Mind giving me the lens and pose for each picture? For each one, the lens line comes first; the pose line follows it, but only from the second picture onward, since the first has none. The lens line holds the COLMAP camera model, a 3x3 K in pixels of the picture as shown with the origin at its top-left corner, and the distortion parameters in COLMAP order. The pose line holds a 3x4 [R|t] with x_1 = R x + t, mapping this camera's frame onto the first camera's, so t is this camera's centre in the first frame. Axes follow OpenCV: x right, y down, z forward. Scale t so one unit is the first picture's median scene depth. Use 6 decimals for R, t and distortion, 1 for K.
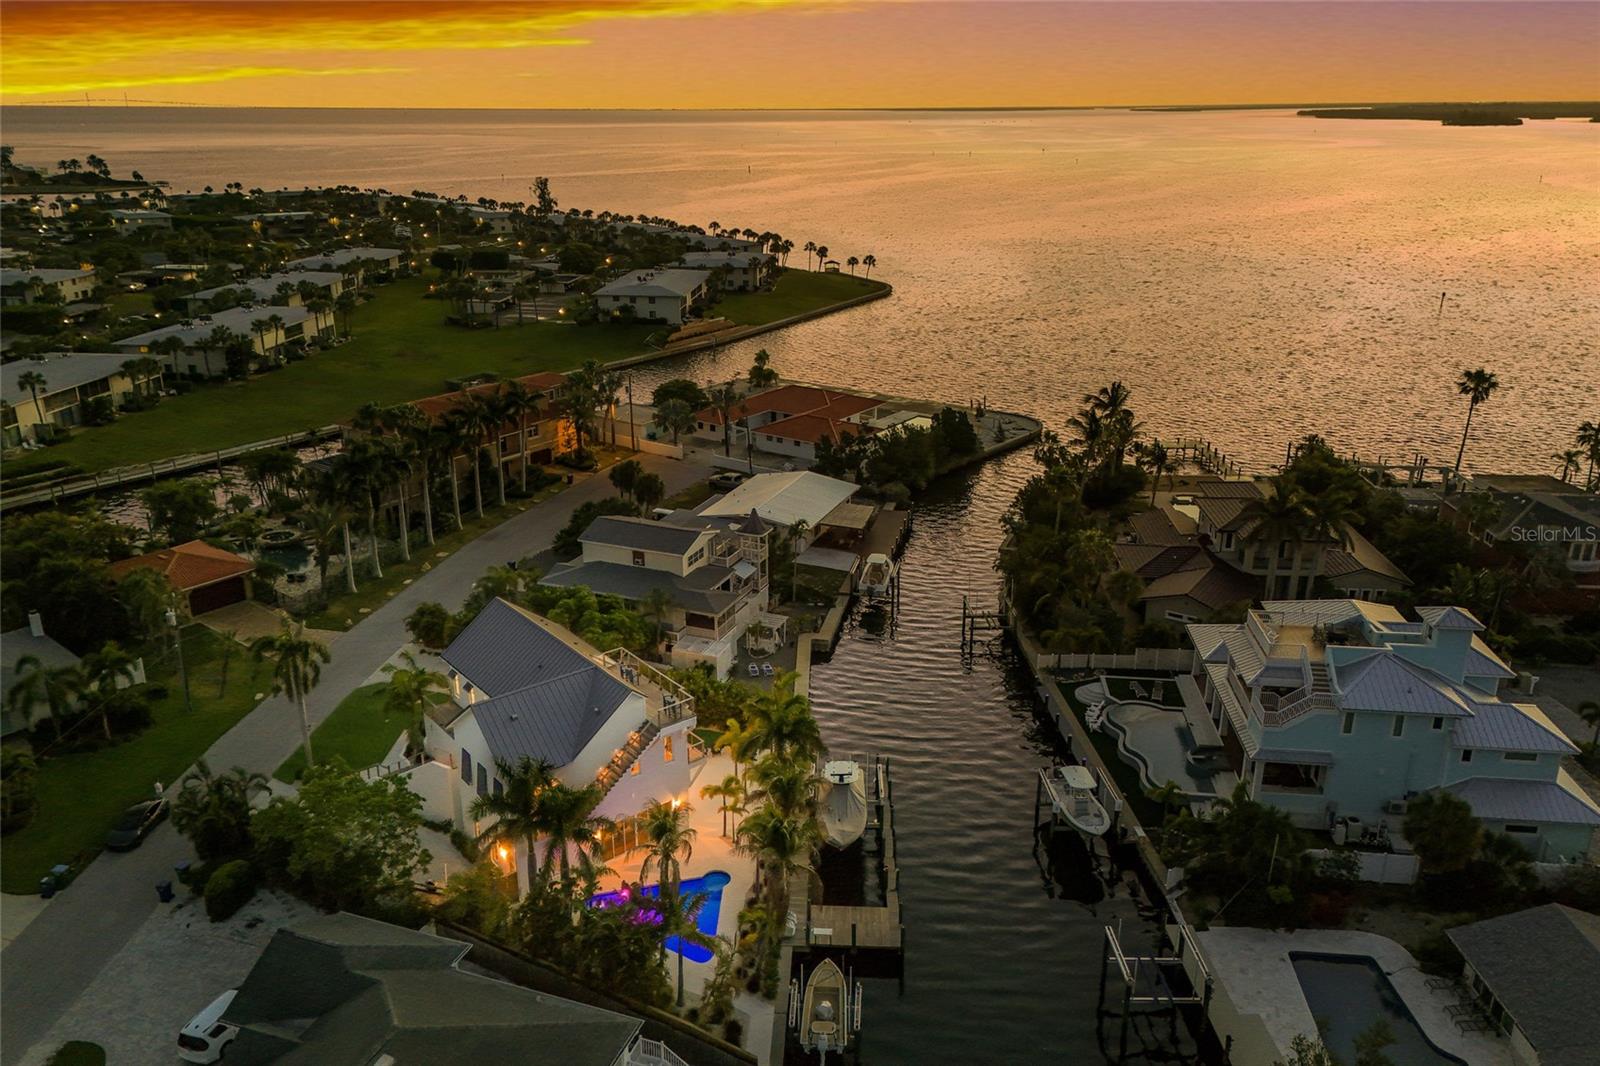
lens RADIAL K [[1180.1, 0, 790.3], [0, 1180.1, 545.2], [0, 0, 1]] dist [0.082749, -0.080465]
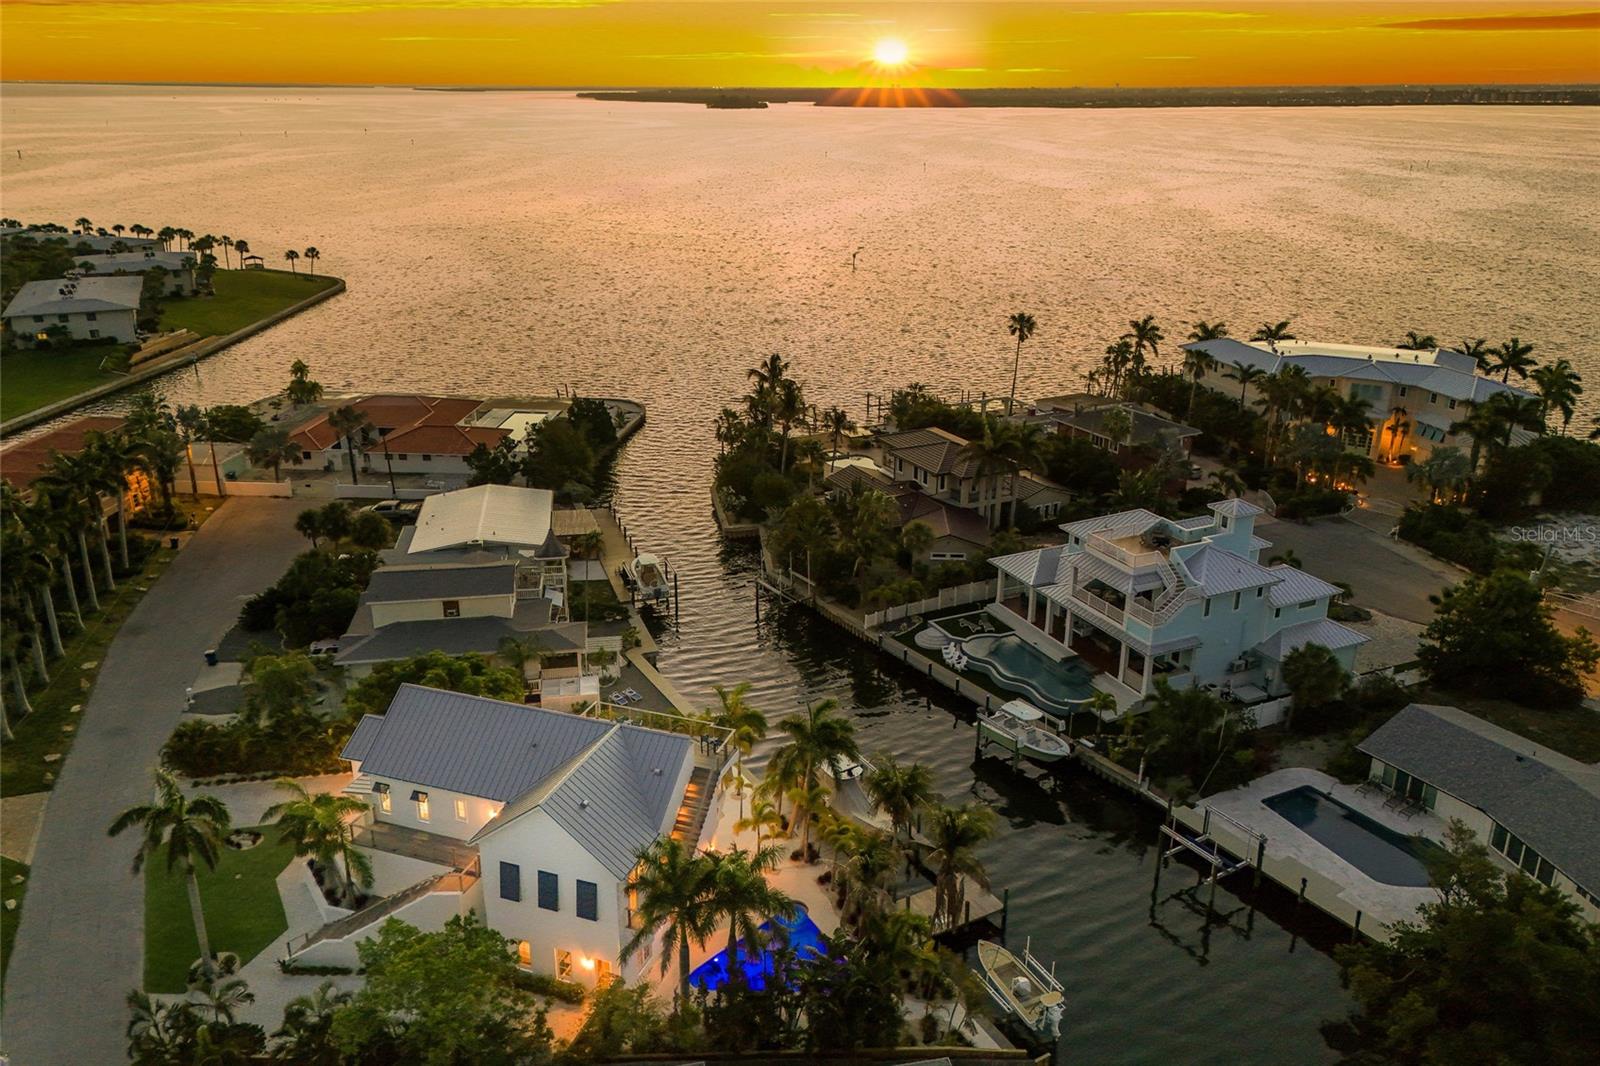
lens RADIAL K [[1180.1, 0, 794.9], [0, 1180.1, 534.0], [0, 0, 1]] dist [0.082749, -0.080465]
pose [[0.851598, -0.180928, 0.491981, -0.168689], [0.177683, 0.982616, 0.053798, -0.022489], [-0.493162, 0.041602, 0.868942, 0.060118]]
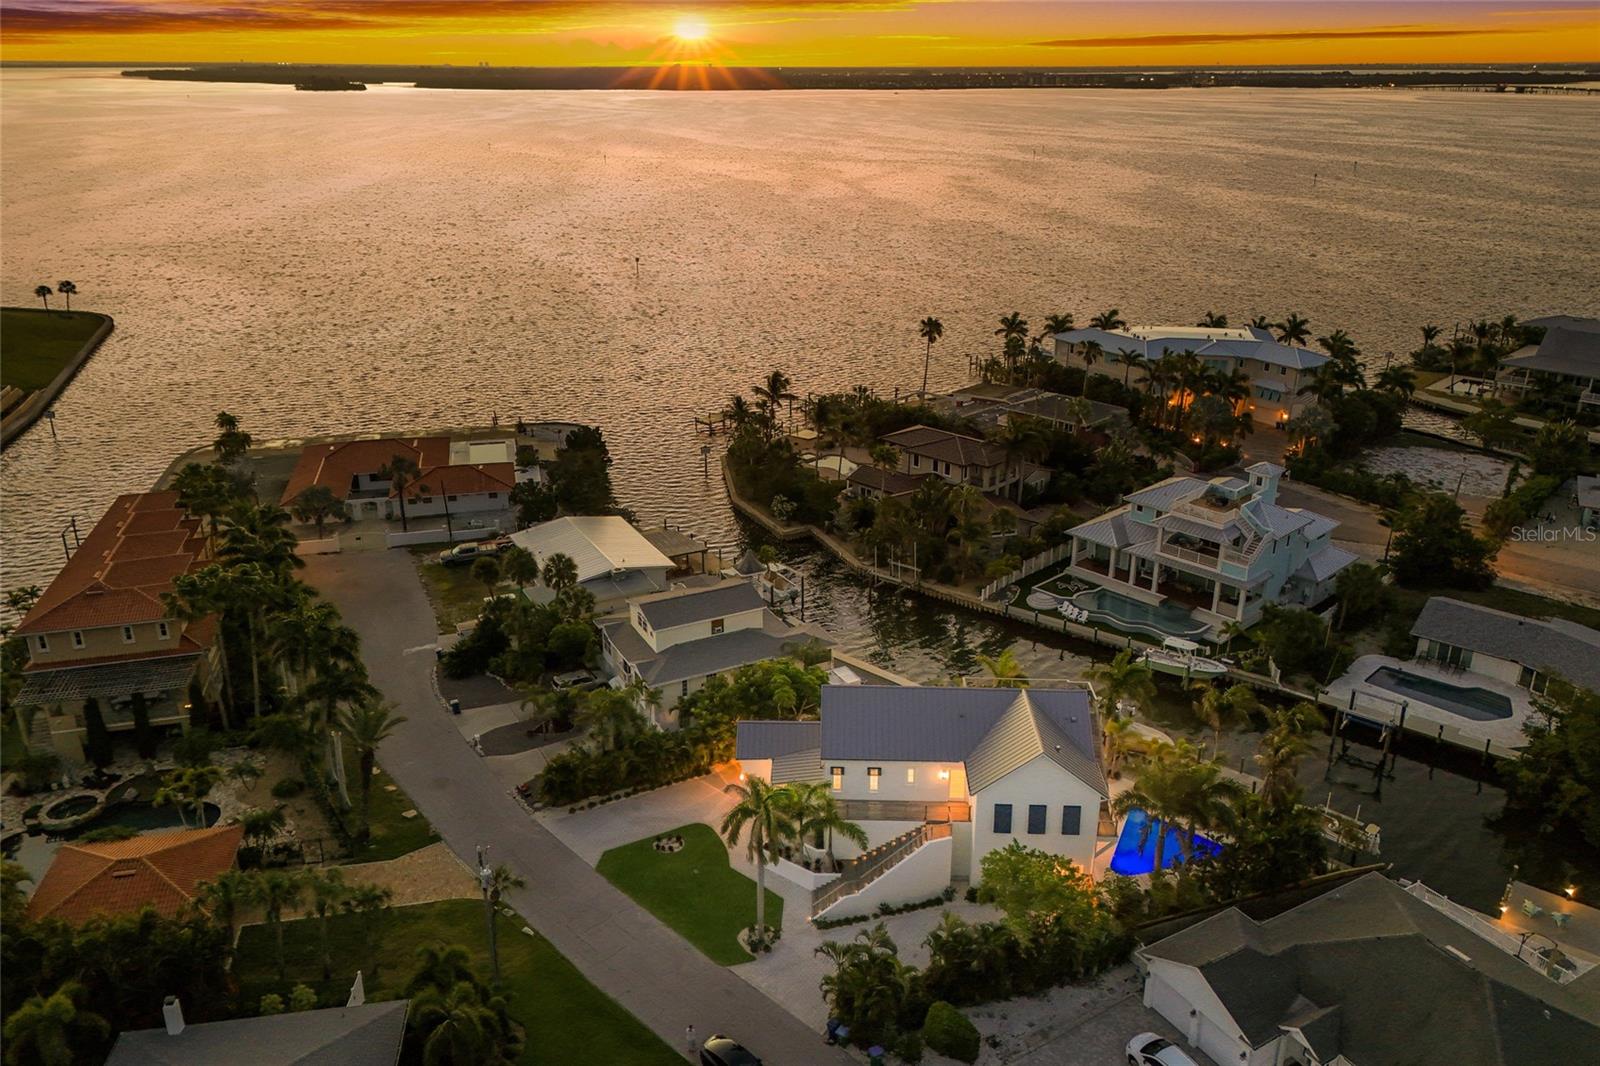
lens RADIAL K [[1180.1, 0, 795.0], [0, 1180.1, 531.4], [0, 0, 1]] dist [0.082749, -0.080465]
pose [[0.645831, -0.276453, 0.711671, -0.390253], [0.263047, 0.955639, 0.132513, -0.090946], [-0.716735, 0.101622, 0.689902, 0.133201]]
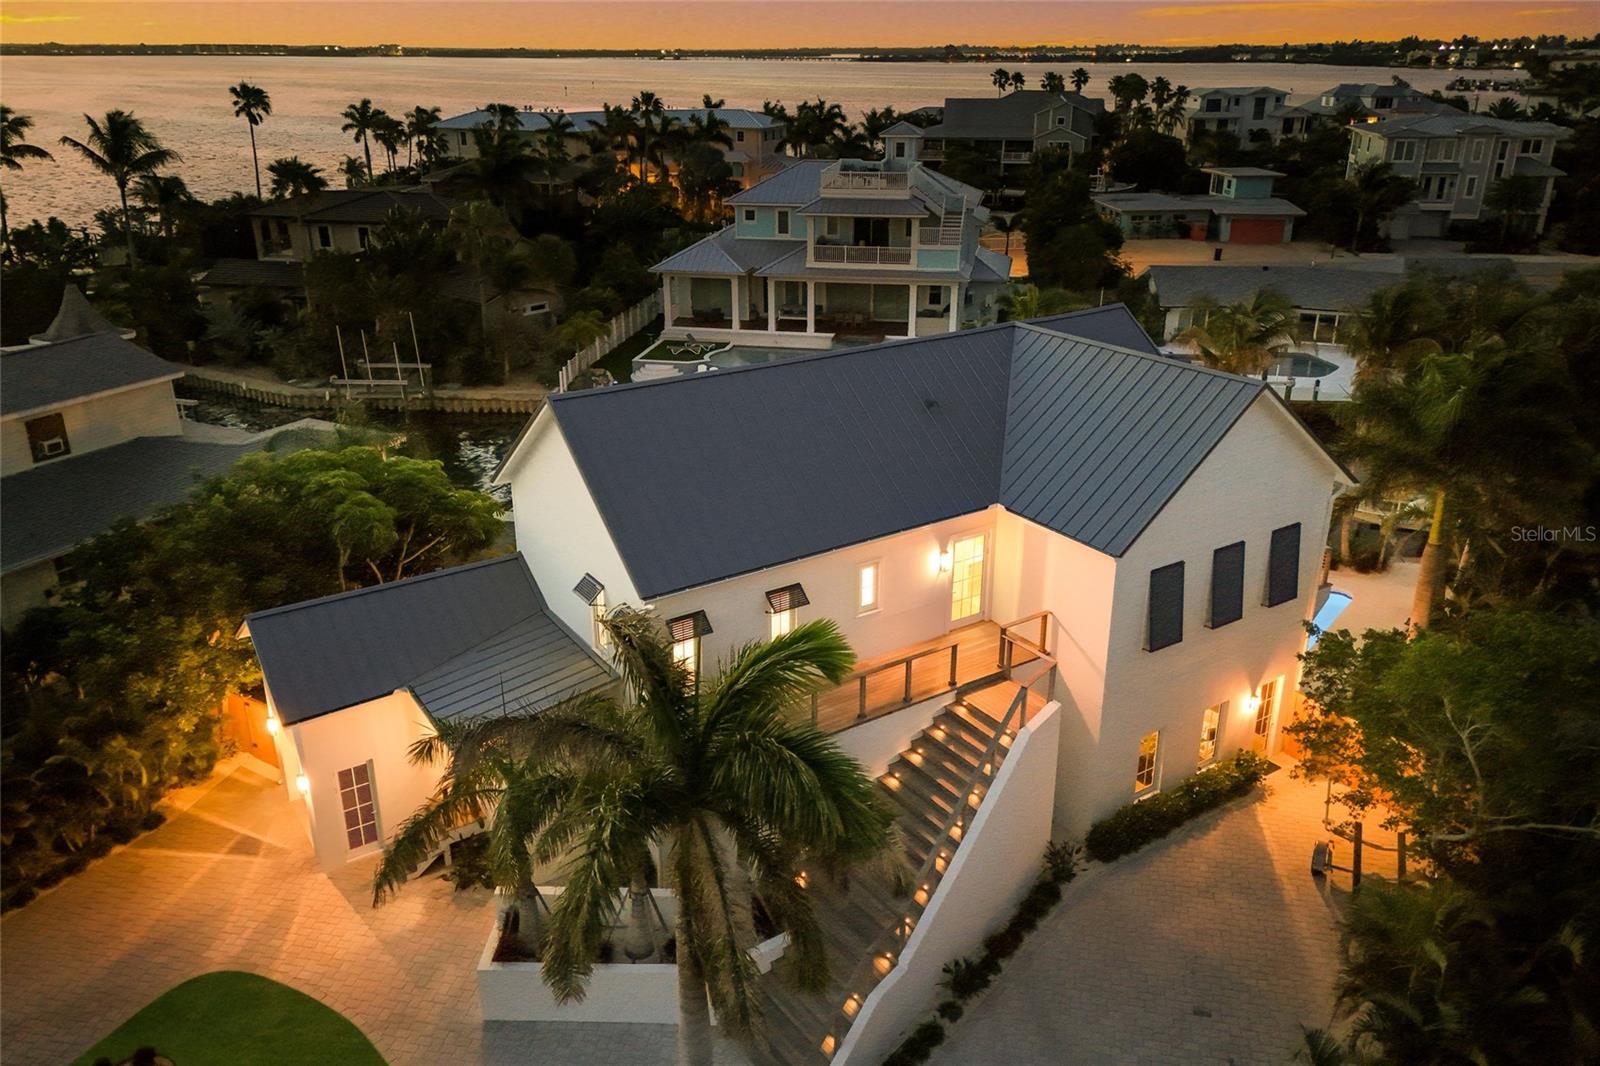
lens RADIAL K [[1180.1, 0, 800.5], [0, 1180.1, 533.7], [0, 0, 1]] dist [0.082749, -0.080465]
pose [[0.080168, -0.373388, 0.924205, -0.228494], [0.344151, 0.880541, 0.325895, -0.001491], [-0.935485, 0.291940, 0.199093, 0.370161]]
